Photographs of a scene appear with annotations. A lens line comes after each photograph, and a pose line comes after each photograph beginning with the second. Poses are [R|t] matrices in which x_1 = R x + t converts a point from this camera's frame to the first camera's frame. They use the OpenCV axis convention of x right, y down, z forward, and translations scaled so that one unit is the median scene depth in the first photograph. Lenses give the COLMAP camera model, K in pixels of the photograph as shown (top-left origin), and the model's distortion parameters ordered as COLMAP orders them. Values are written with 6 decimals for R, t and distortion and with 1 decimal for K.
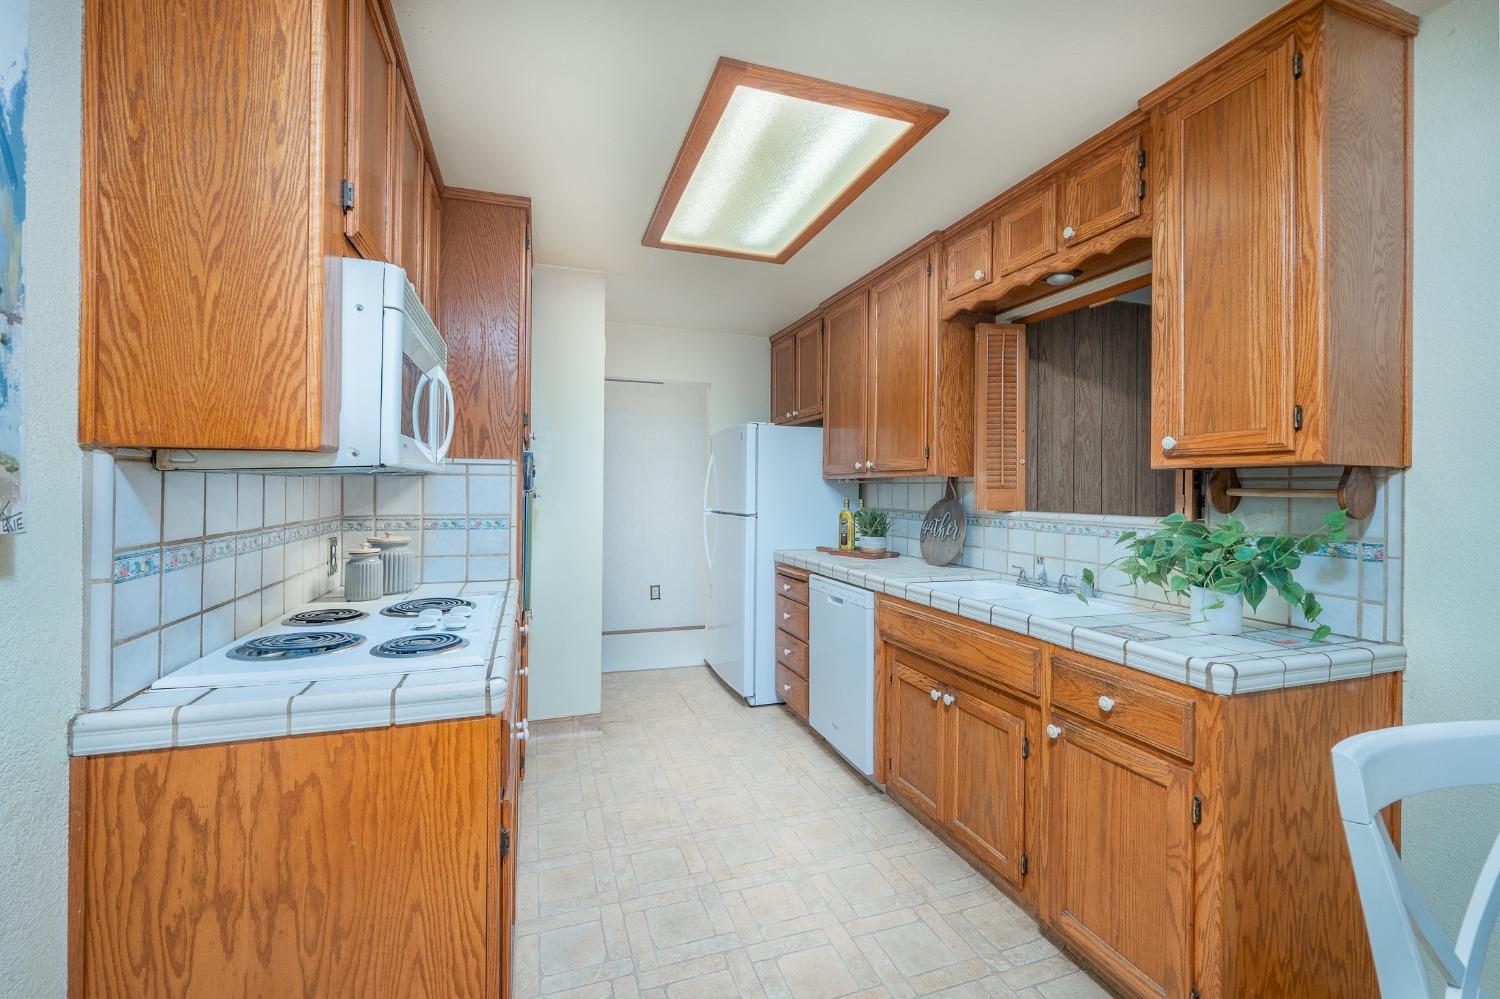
lens RADIAL K [[629.2, 0, 754.8], [0, 629.2, 485.8], [0, 0, 1]] dist [0.001786, -0.000327]
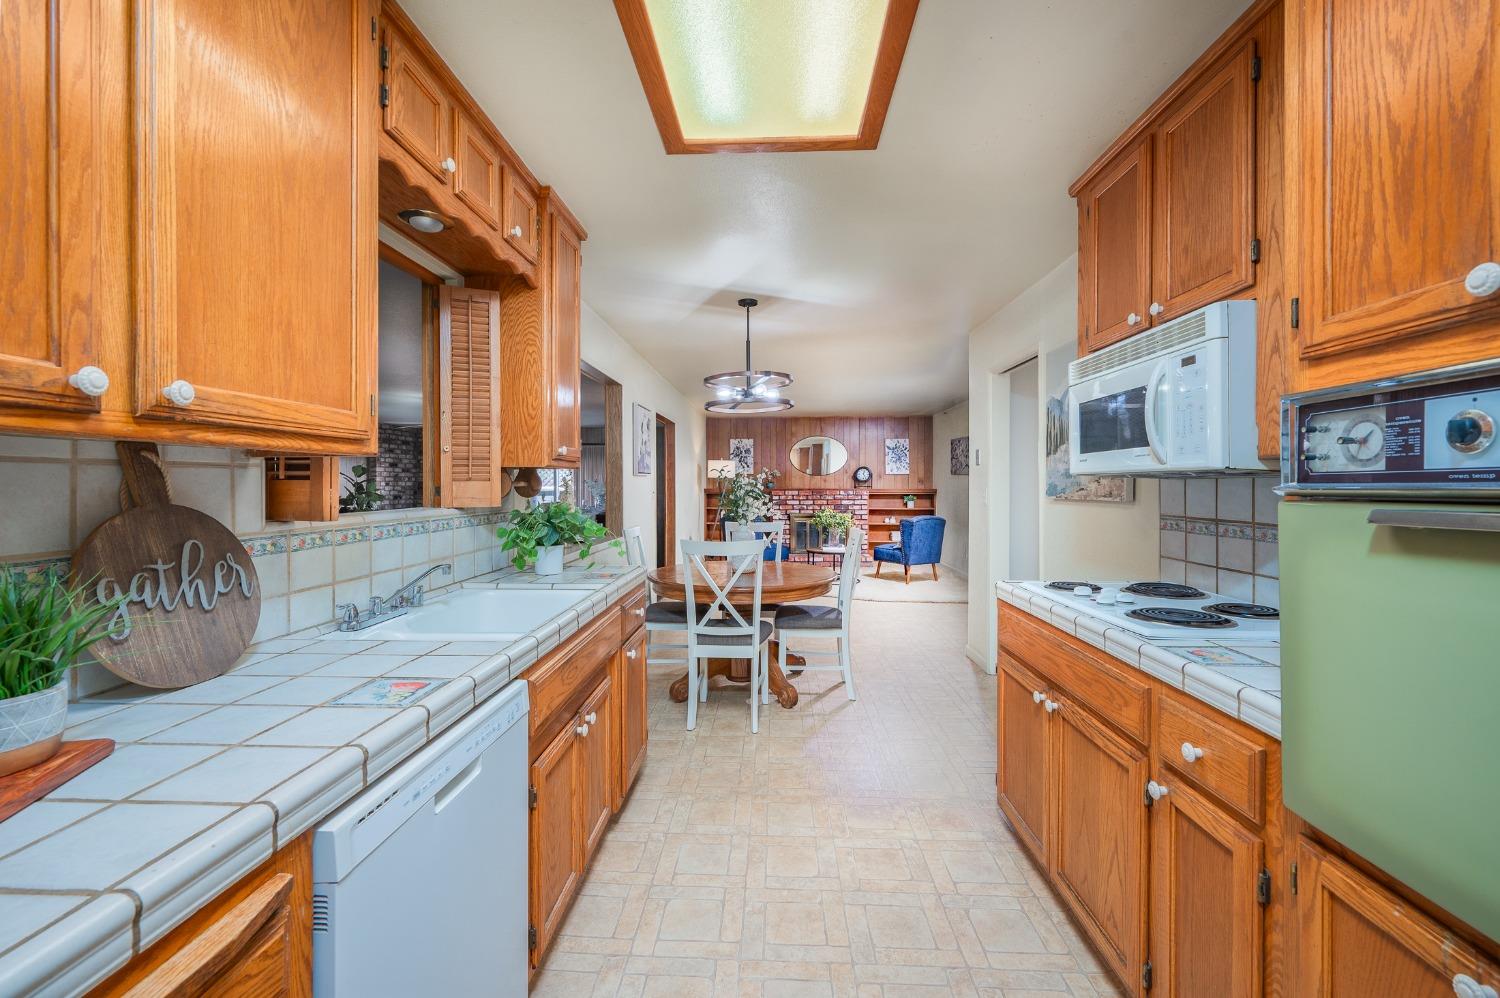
lens RADIAL K [[629.2, 0, 747.6], [0, 629.2, 487.2], [0, 0, 1]] dist [0.001786, -0.000327]
pose [[-0.924373, -0.012588, 0.381282, -0.275611], [-0.012136, 0.999920, 0.003589, 0.006266], [-0.381296, -0.001309, -0.924452, 2.056257]]
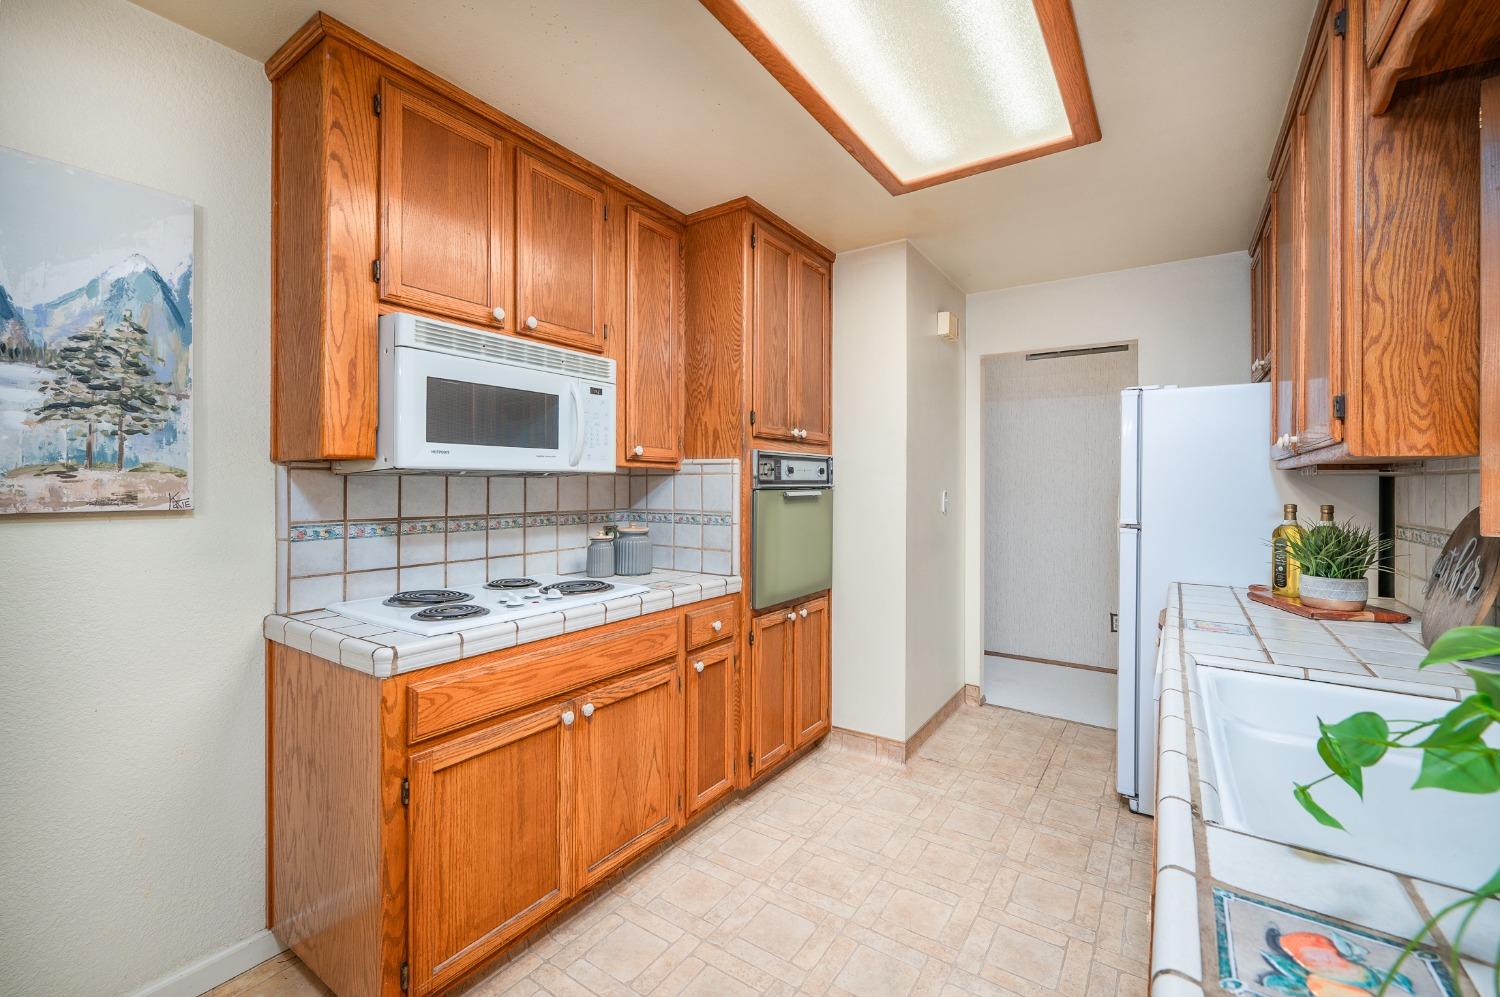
lens RADIAL K [[629.2, 0, 744.5], [0, 629.2, 485.1], [0, 0, 1]] dist [0.001786, -0.000327]
pose [[0.589174, -0.006477, -0.807981, 0.601463], [0.004571, 0.999979, -0.004683, 0.008348], [0.807994, -0.000934, 0.589191, 0.550342]]
